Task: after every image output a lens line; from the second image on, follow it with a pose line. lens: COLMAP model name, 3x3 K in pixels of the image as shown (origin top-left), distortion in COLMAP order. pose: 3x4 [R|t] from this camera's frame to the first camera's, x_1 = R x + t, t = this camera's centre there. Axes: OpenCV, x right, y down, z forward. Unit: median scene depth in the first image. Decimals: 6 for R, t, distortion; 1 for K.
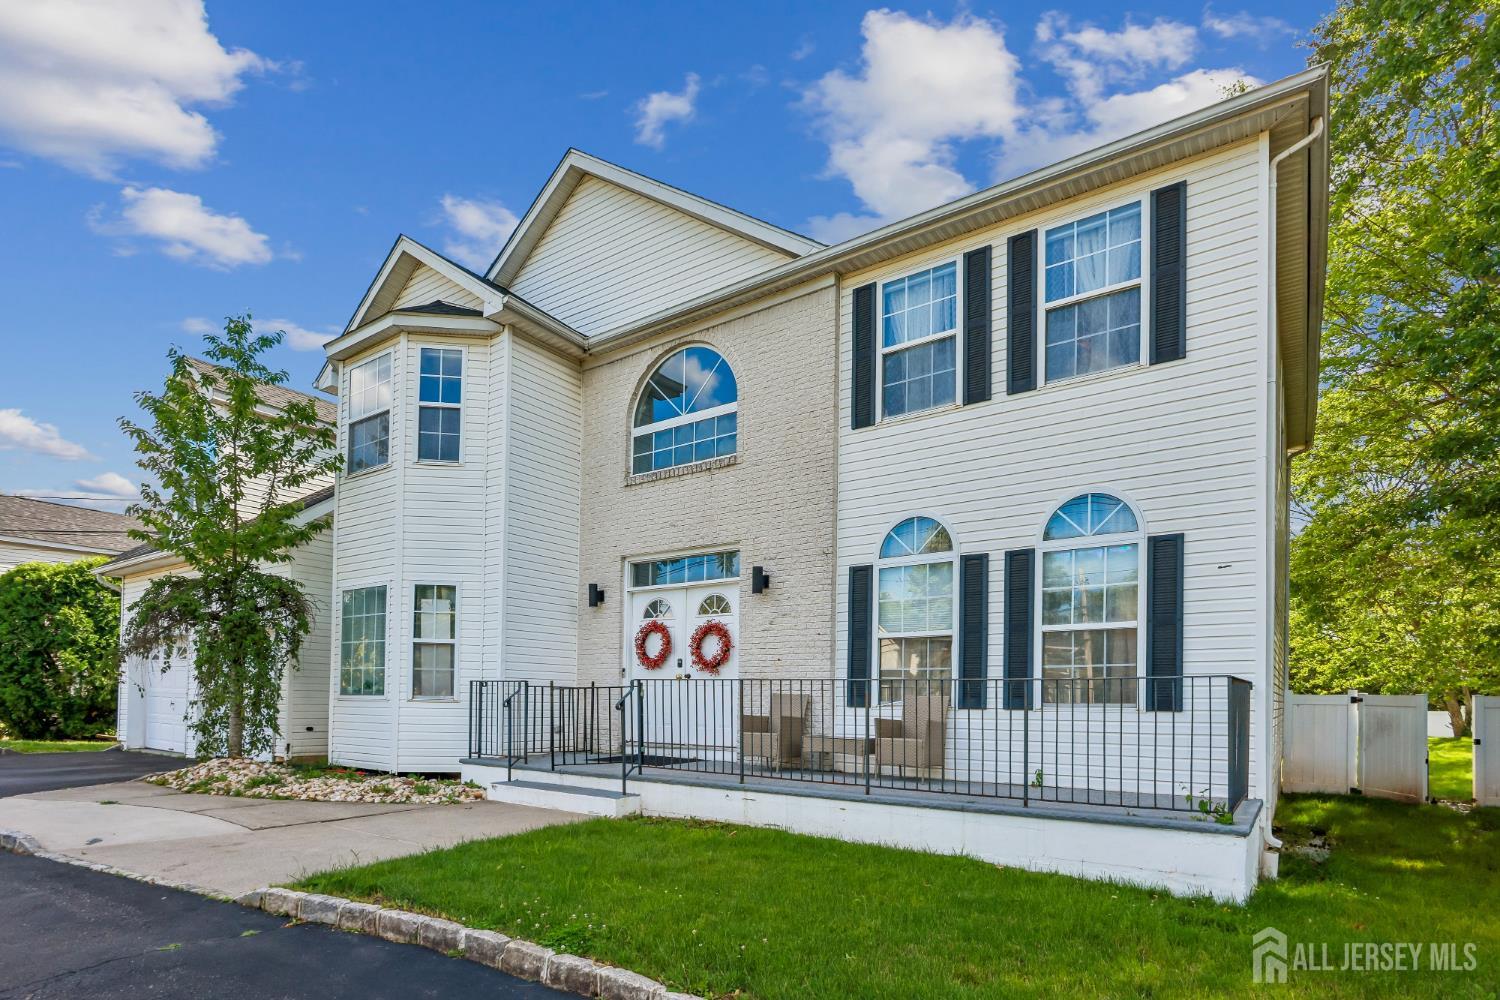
lens RADIAL K [[710.5, 0, 750.0], [0, 710.5, 500.0], [0, 0, 1]] dist [0.000189, 0.000176]
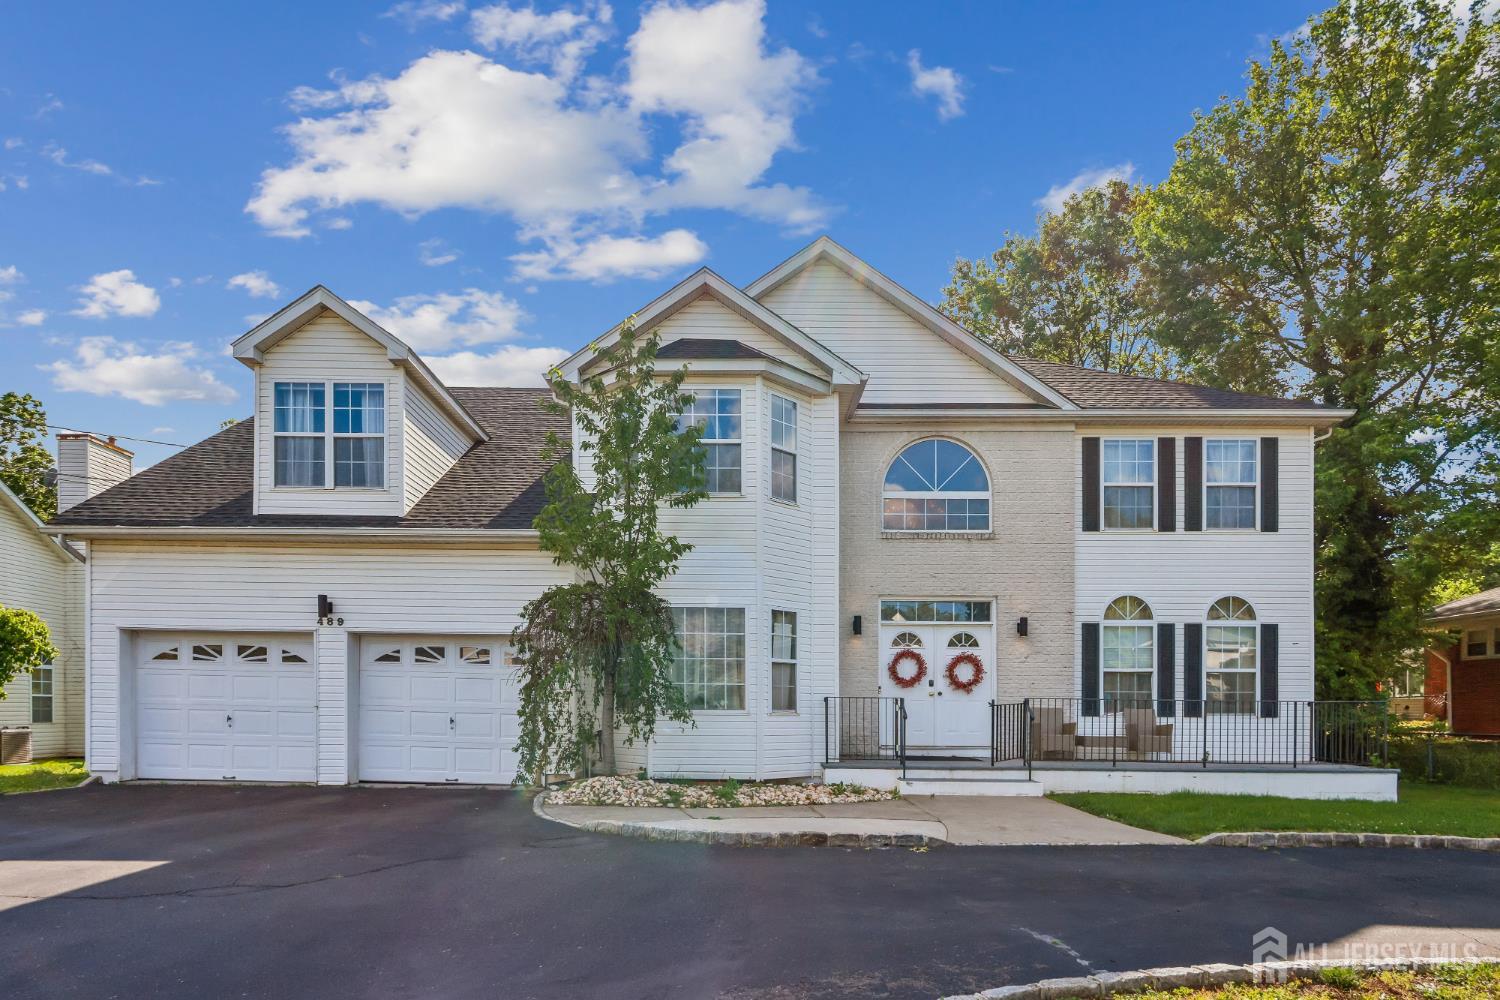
lens RADIAL K [[704.7, 0, 749.3], [0, 704.7, 487.9], [0, 0, 1]] dist [-0.001287, 0.000027]
pose [[0.847197, 0.152797, 0.508833, -1.299767], [-0.142606, 0.988005, -0.059251, -0.000563], [-0.511783, -0.022366, 0.858824, 0.081749]]
